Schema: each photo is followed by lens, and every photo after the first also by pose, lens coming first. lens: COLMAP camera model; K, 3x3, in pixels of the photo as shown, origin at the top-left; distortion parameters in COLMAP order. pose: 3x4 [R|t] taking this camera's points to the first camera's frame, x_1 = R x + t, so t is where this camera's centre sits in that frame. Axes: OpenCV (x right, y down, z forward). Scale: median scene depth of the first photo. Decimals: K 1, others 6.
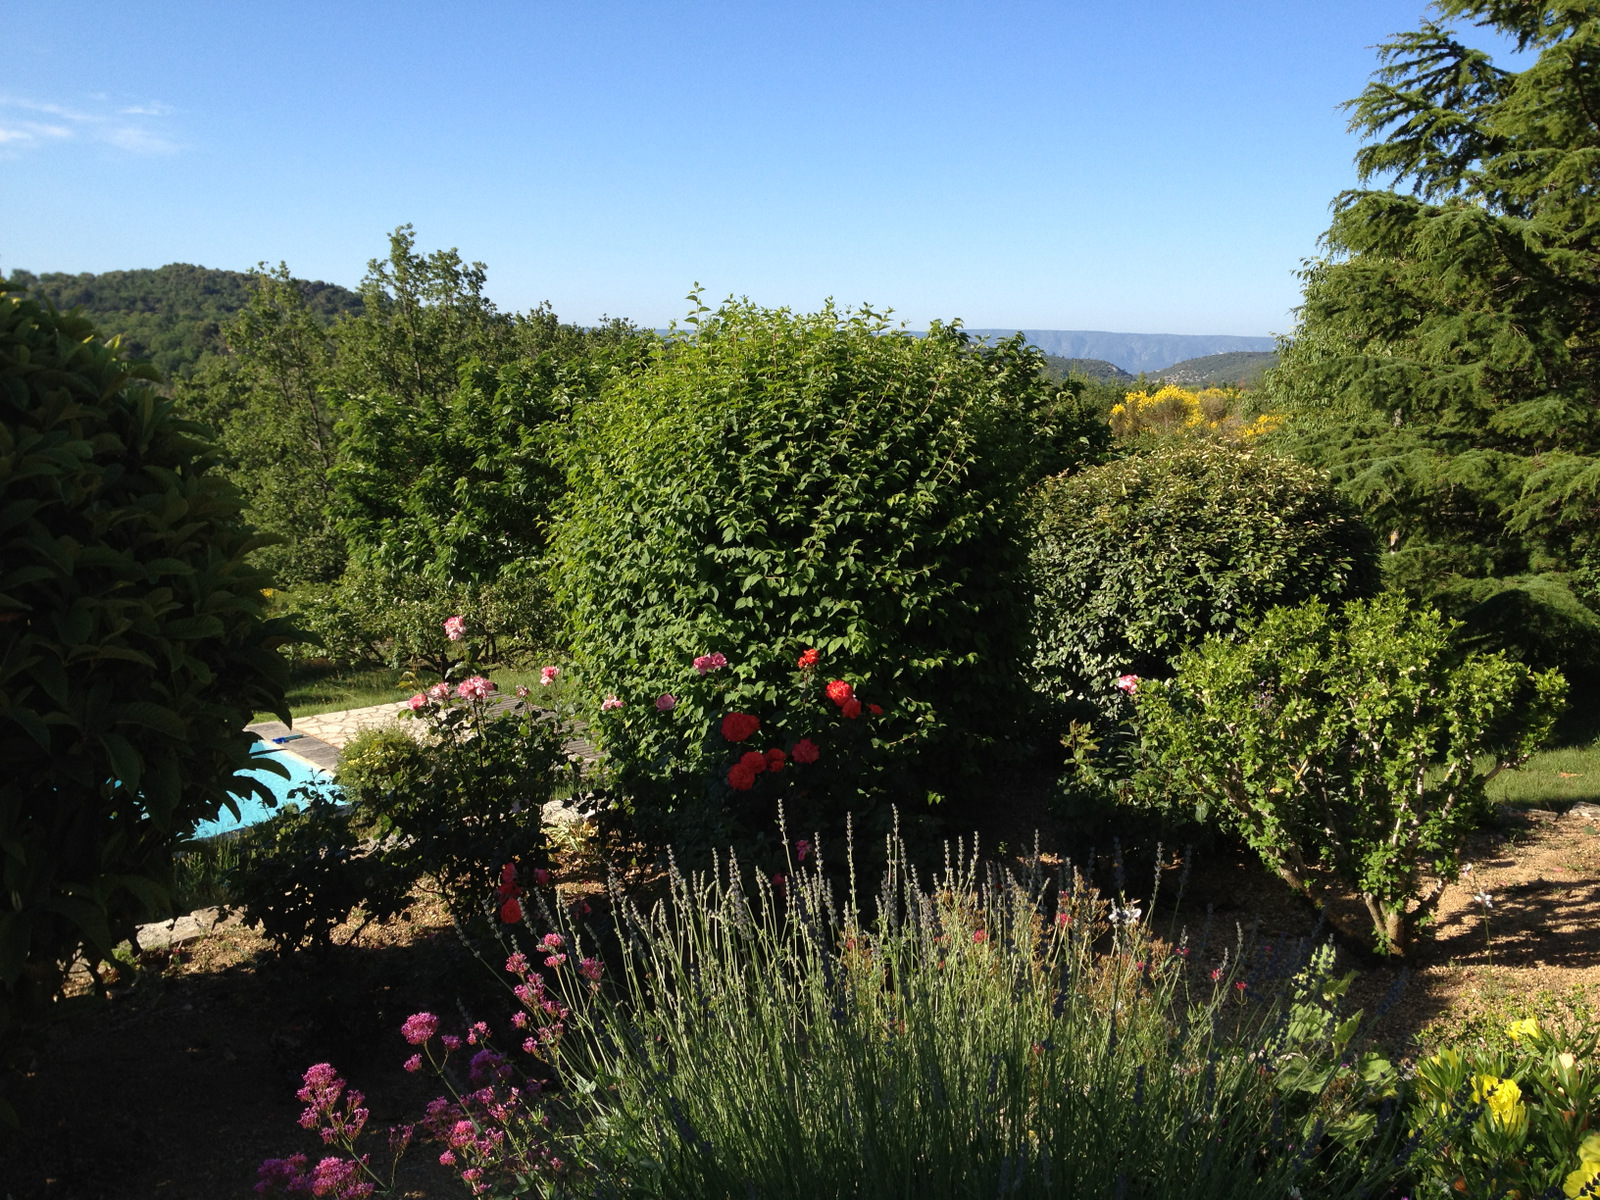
lens RADIAL K [[1444.6, 0, 794.1], [0, 1444.6, 628.1], [0, 0, 1]] dist [0.009717, -0.061623]
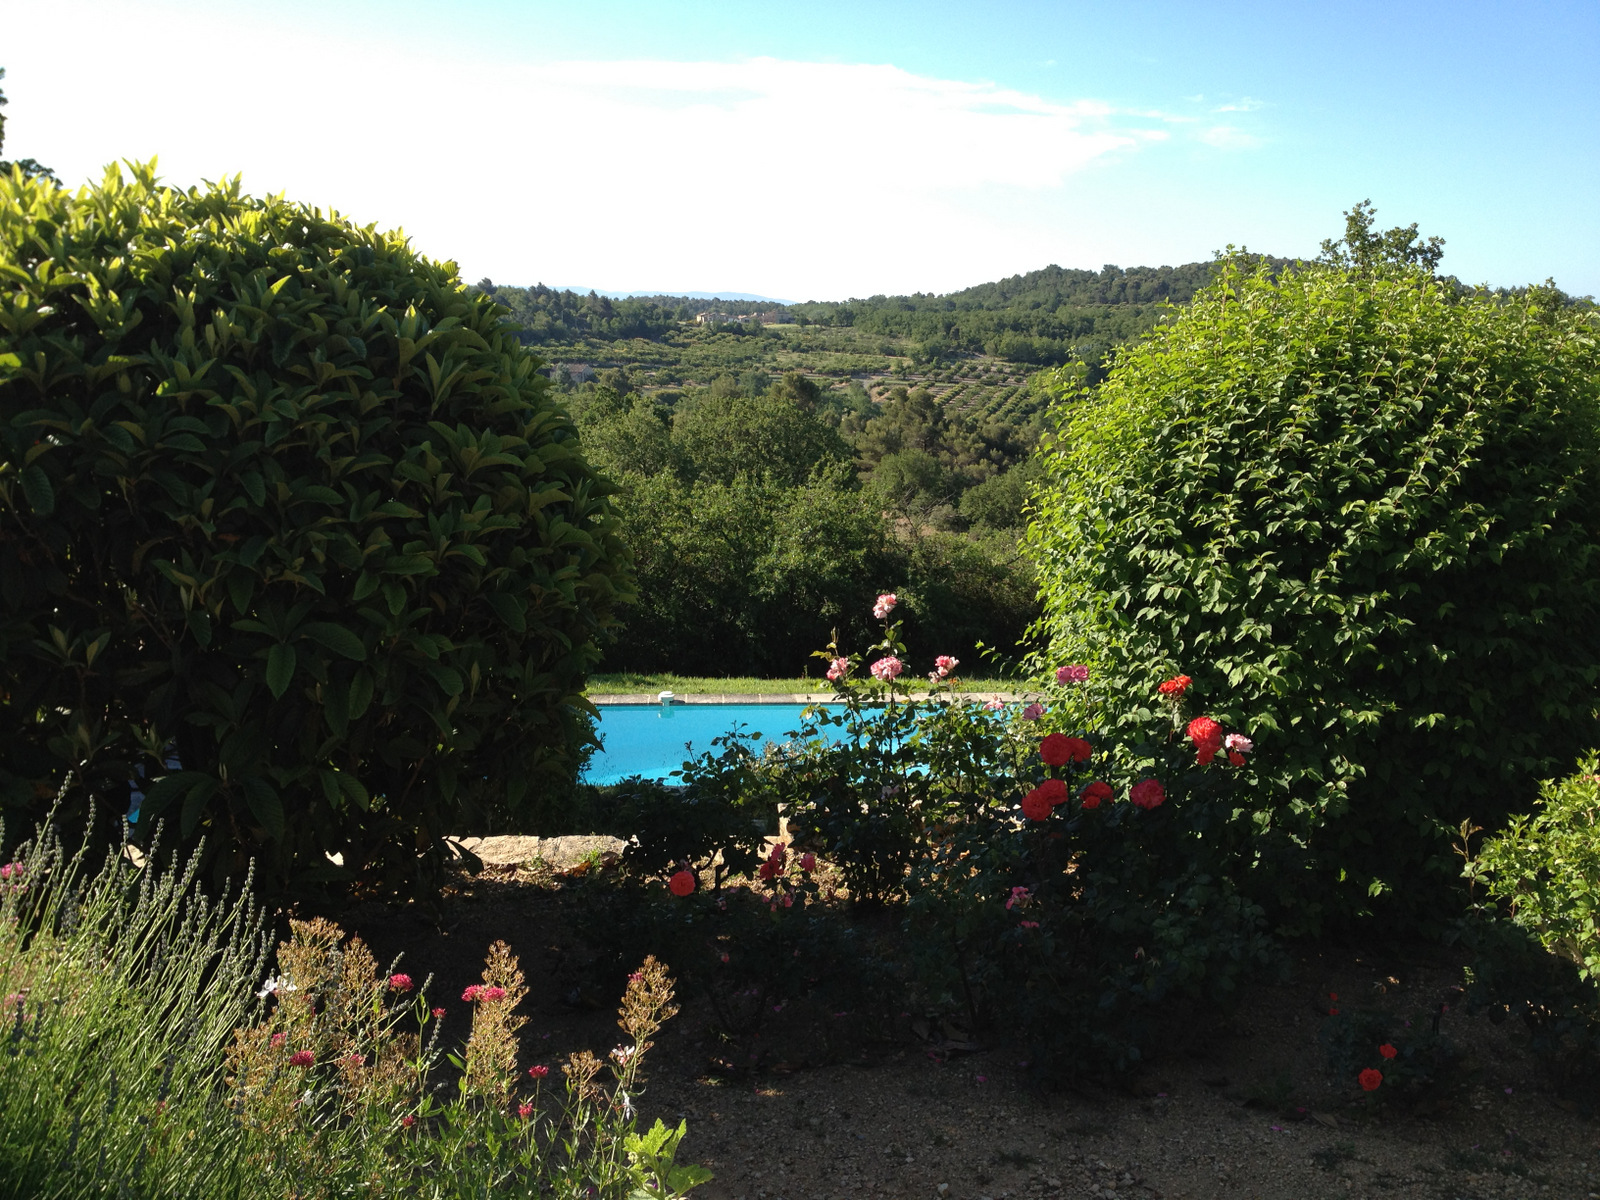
lens RADIAL K [[1444.6, 0, 792.1], [0, 1444.6, 605.2], [0, 0, 1]] dist [0.009717, -0.061623]
pose [[0.749964, 0.110232, -0.652229, 0.222357], [-0.114681, 0.992753, 0.035919, -0.017394], [0.651461, 0.047860, 0.757171, 0.120148]]
